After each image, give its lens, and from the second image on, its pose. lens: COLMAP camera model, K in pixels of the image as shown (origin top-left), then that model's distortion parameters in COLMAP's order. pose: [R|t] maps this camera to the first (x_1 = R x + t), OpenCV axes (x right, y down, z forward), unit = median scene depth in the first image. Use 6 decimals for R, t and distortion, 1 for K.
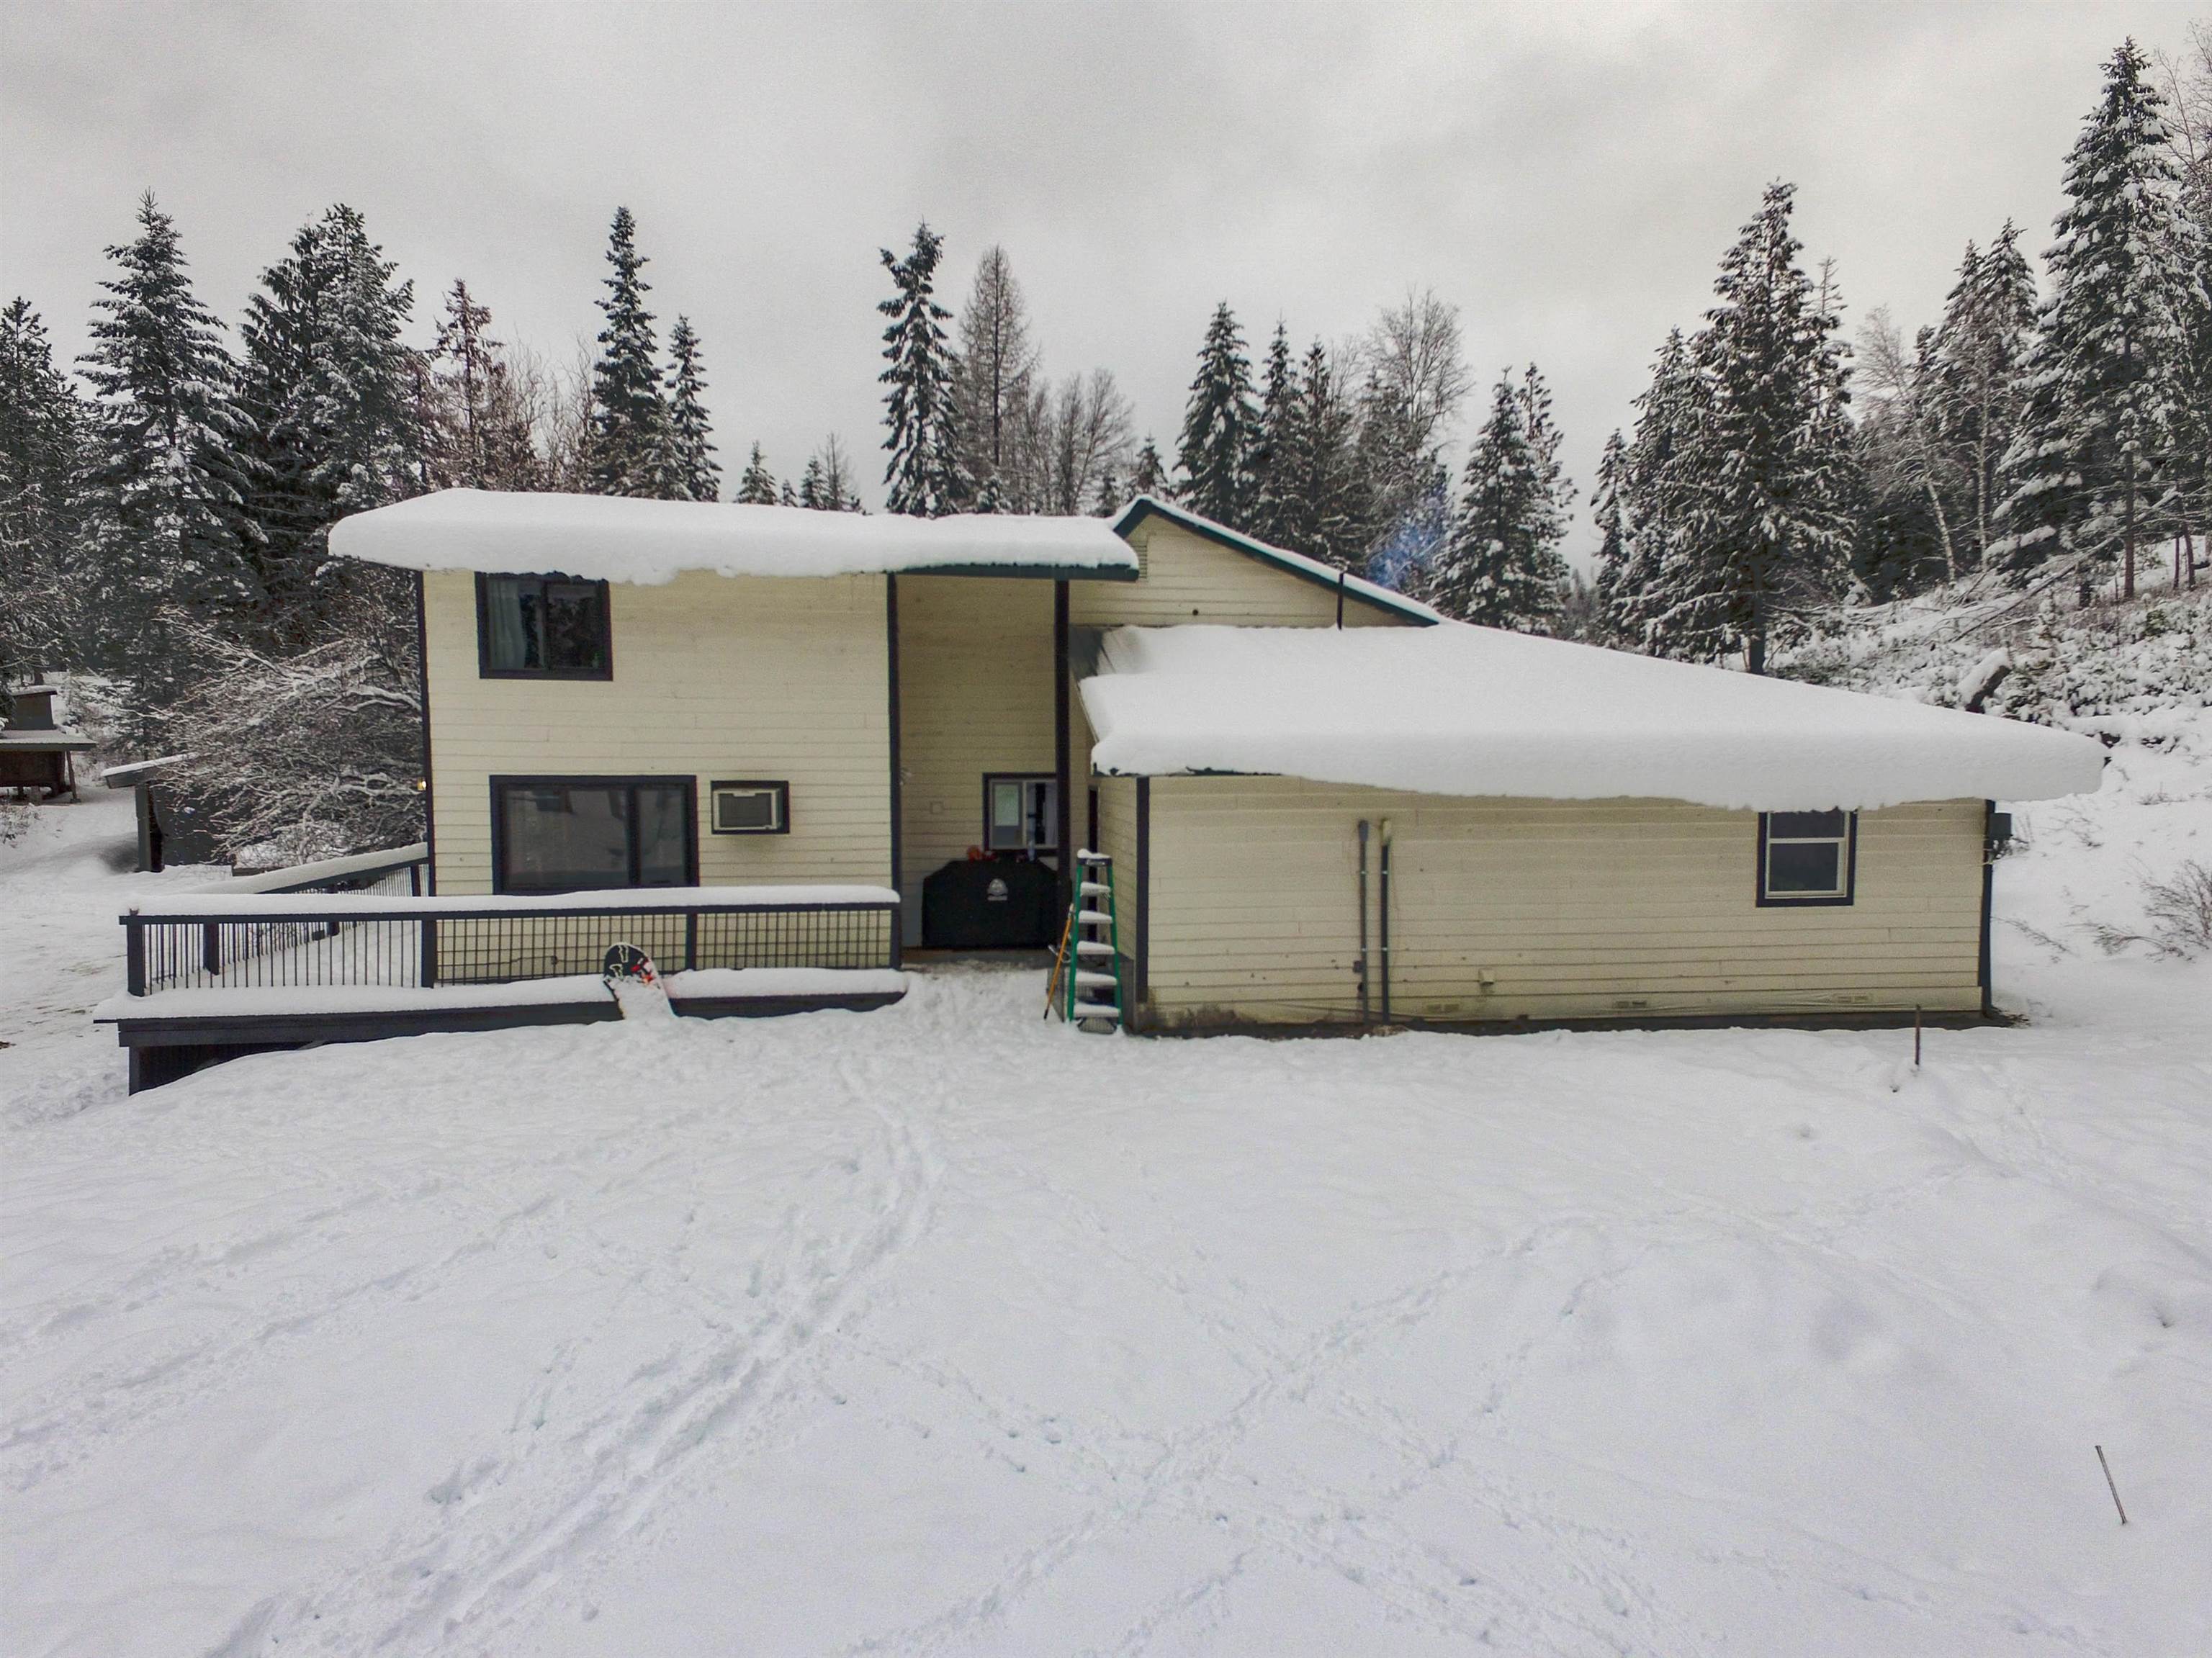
lens RADIAL K [[1250.1, 0, 1106.7], [0, 1250.1, 843.6], [0, 0, 1]] dist [0.133504, -0.090092]
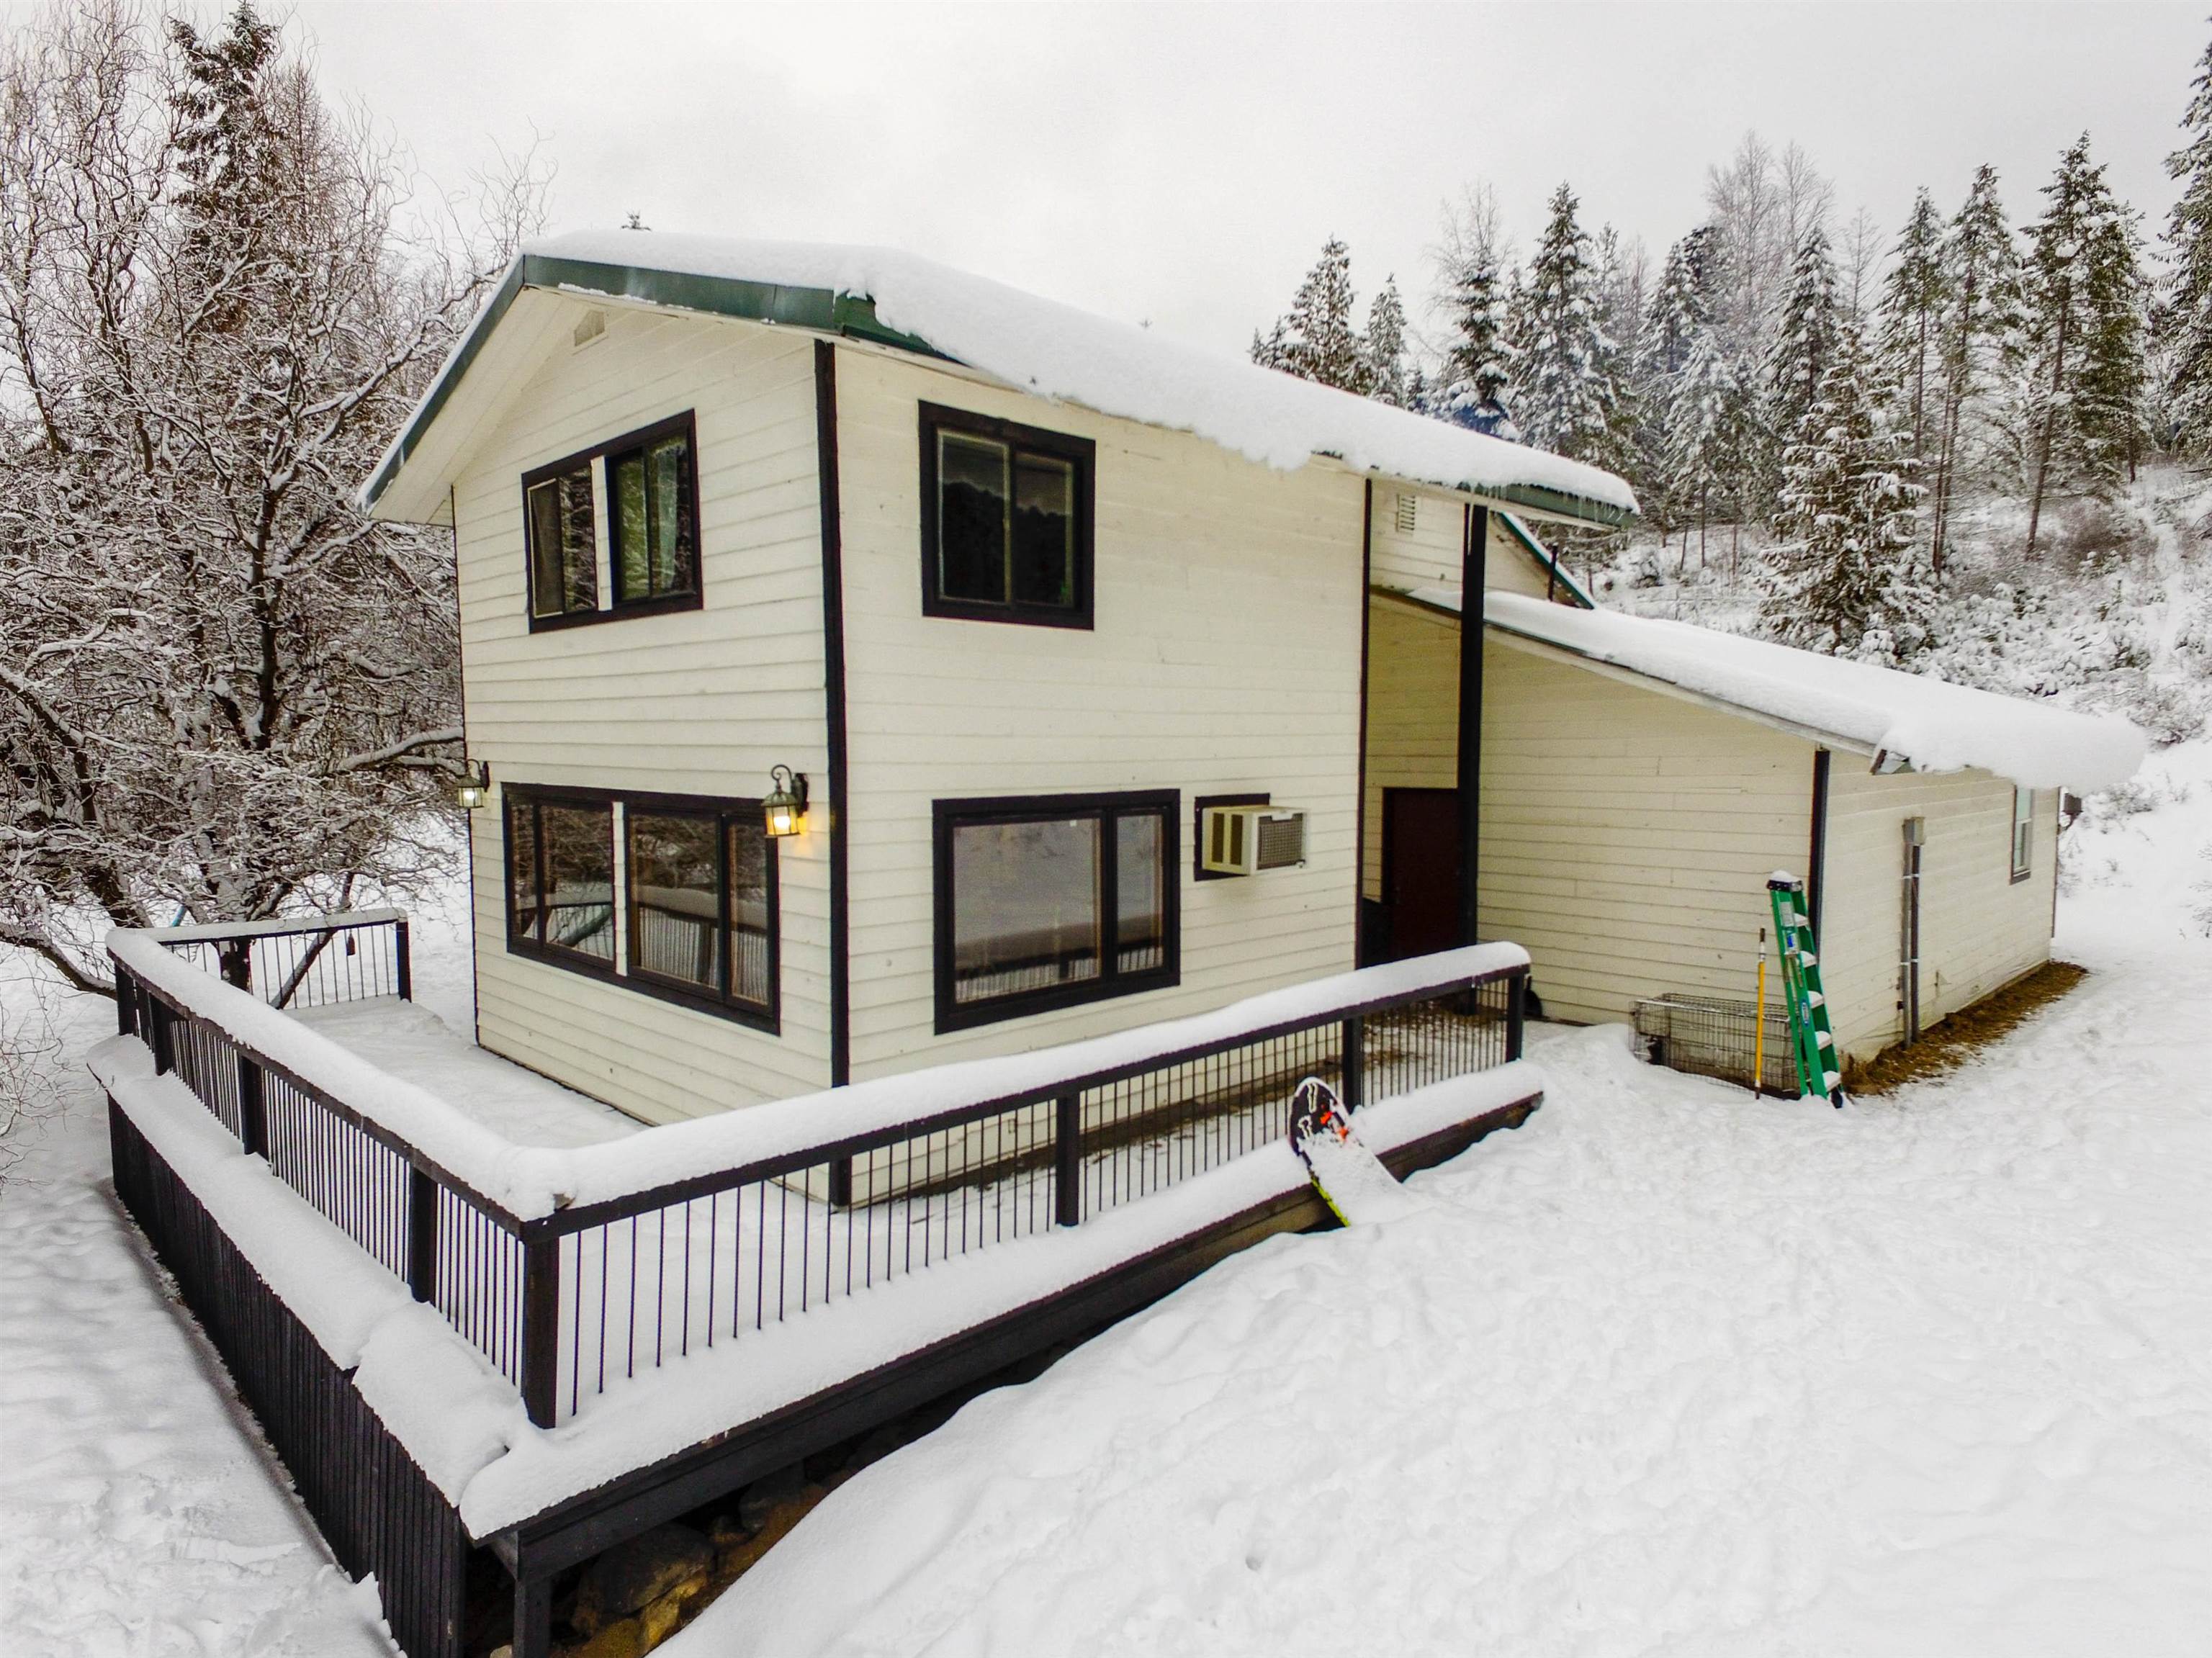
lens RADIAL K [[1250.1, 0, 1106.7], [0, 1250.1, 843.6], [0, 0, 1]] dist [0.133504, -0.090092]
pose [[0.812771, -0.048122, 0.580592, -0.302270], [0.047148, 0.998747, 0.016779, -0.016873], [-0.580672, 0.013736, 0.814022, 0.224014]]
